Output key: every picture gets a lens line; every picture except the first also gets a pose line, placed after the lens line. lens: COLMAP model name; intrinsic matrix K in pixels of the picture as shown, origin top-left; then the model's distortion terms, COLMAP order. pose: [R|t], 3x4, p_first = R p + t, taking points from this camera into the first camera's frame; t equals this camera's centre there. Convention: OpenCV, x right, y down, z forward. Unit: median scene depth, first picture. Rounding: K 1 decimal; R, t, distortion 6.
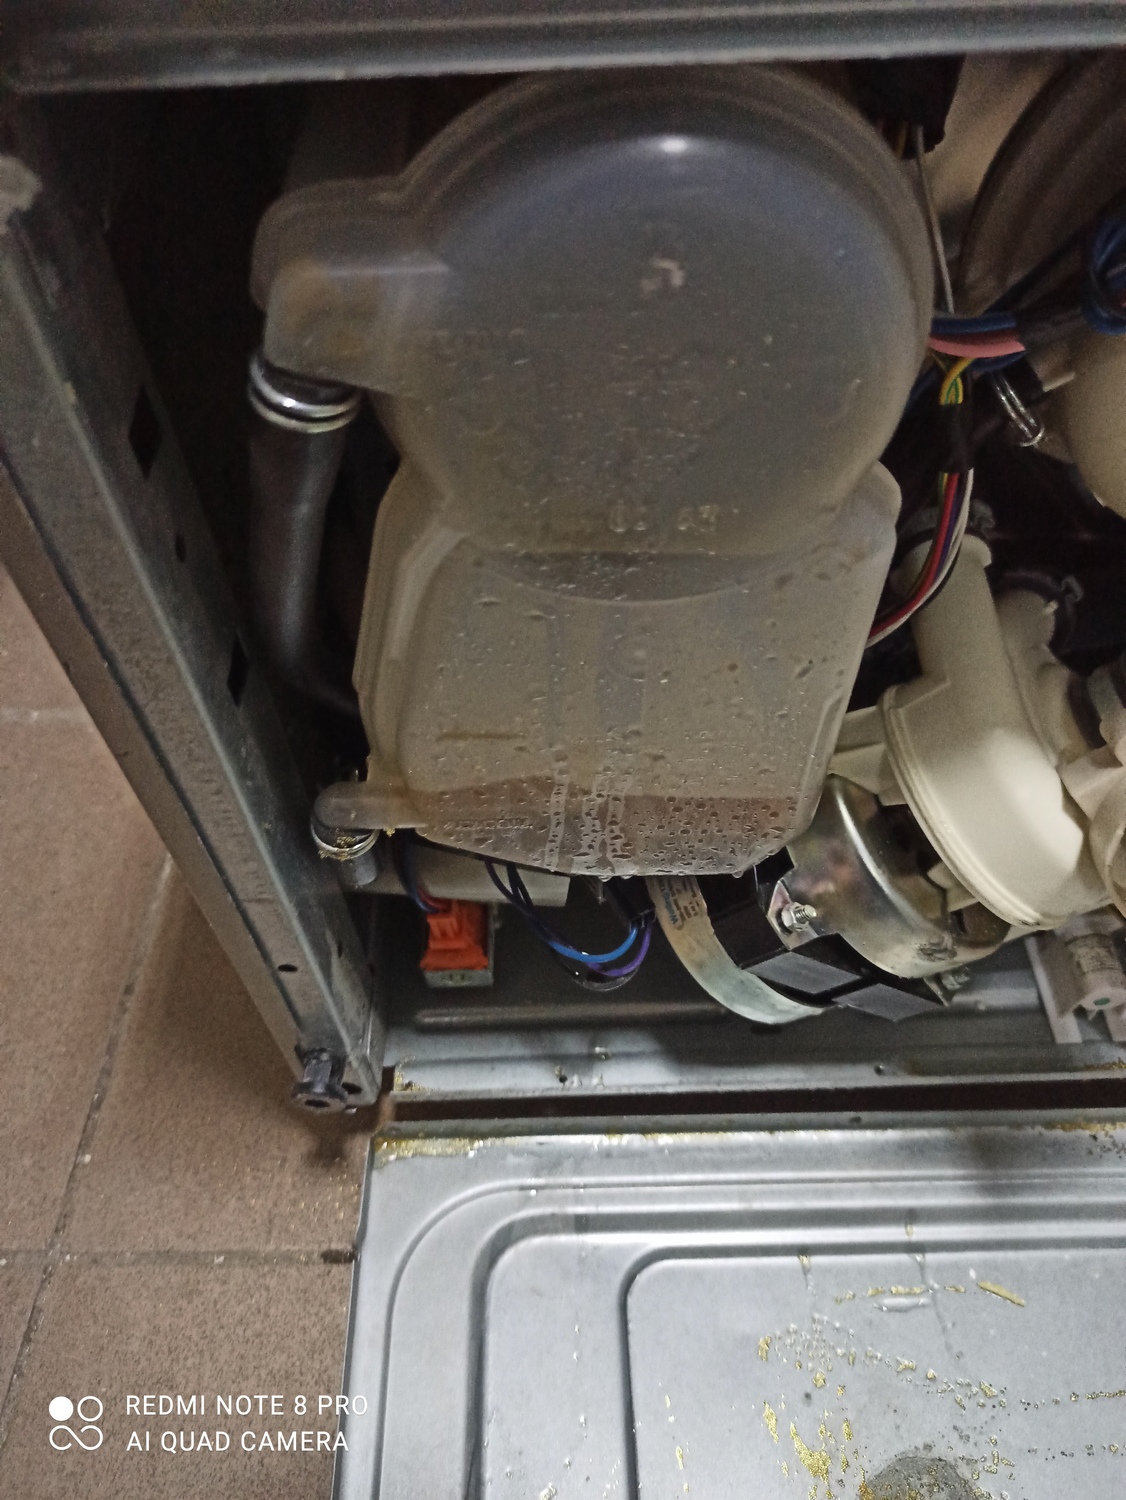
lens RADIAL K [[1142.7, 0, 567.9], [0, 1142.7, 747.8], [0, 0, 1]] dist [0.001778, -0.010786]
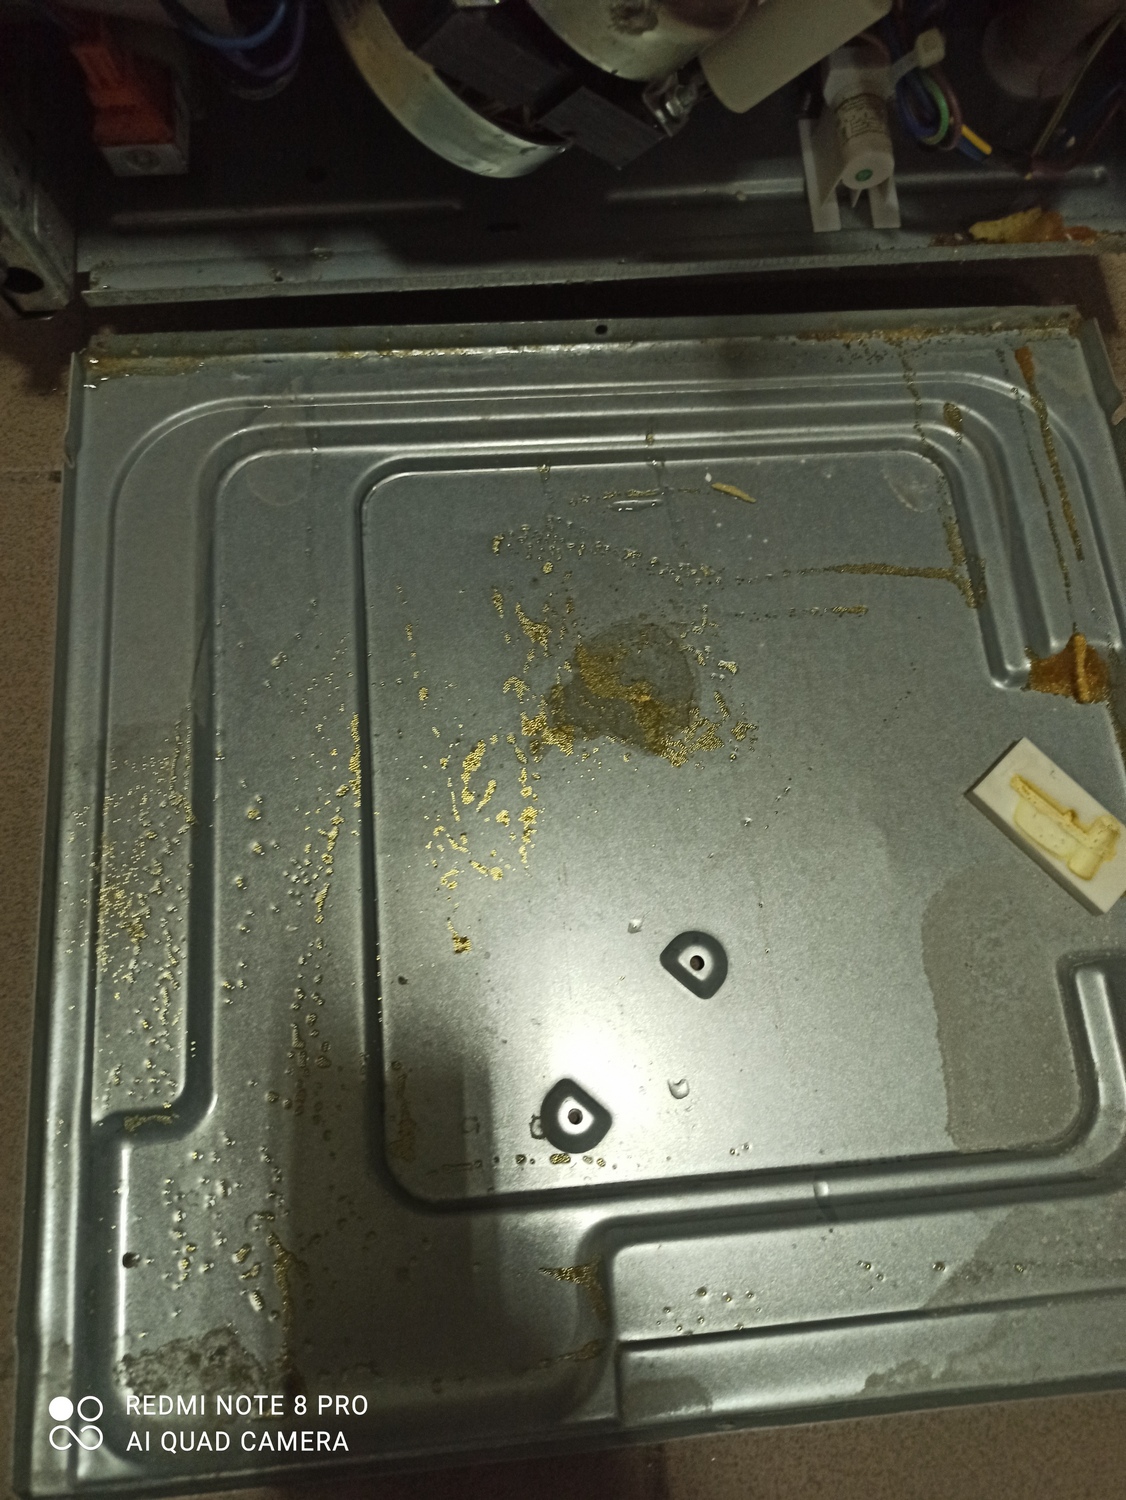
lens RADIAL K [[1142.7, 0, 558.2], [0, 1142.7, 749.5], [0, 0, 1]] dist [0.001778, -0.010786]
pose [[0.997247, -0.041081, 0.061739, 0.147578], [0.009142, 0.894287, 0.447400, 0.219950], [-0.073592, -0.445604, 0.892200, -0.000351]]
